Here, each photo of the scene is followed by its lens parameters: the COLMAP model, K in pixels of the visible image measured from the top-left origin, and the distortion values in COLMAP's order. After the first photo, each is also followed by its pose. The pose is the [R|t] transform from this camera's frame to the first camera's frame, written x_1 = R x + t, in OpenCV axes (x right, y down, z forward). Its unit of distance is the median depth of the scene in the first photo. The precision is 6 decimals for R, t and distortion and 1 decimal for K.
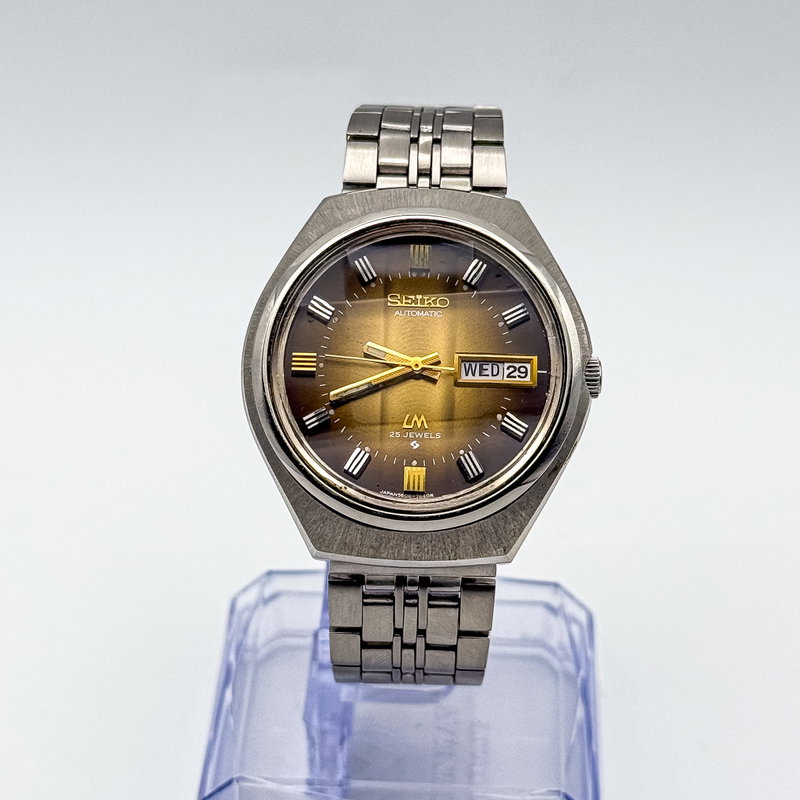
lens RADIAL K [[2279.4, 0, 400.0], [0, 2279.4, 400.0], [0, 0, 1]] dist [0.070544, -0.154409]
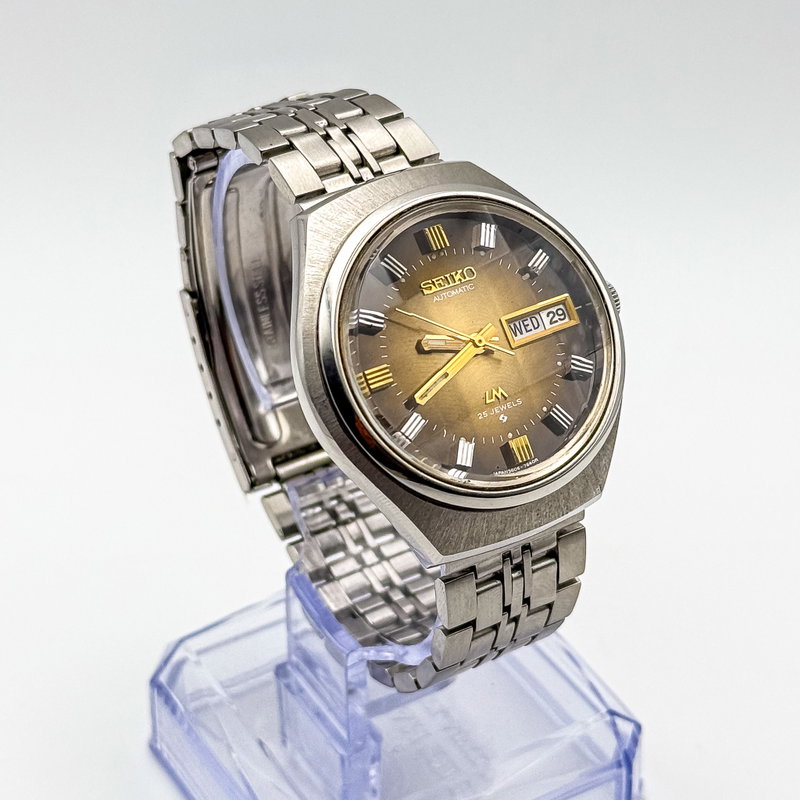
lens RADIAL K [[2279.4, 0, 400.0], [0, 2279.4, 400.0], [0, 0, 1]] dist [0.070544, -0.154409]
pose [[0.846599, -0.340109, 0.409385, -0.430445], [0.337069, 0.937891, 0.082129, -0.083285], [-0.411891, 0.068461, 0.908658, 0.118403]]
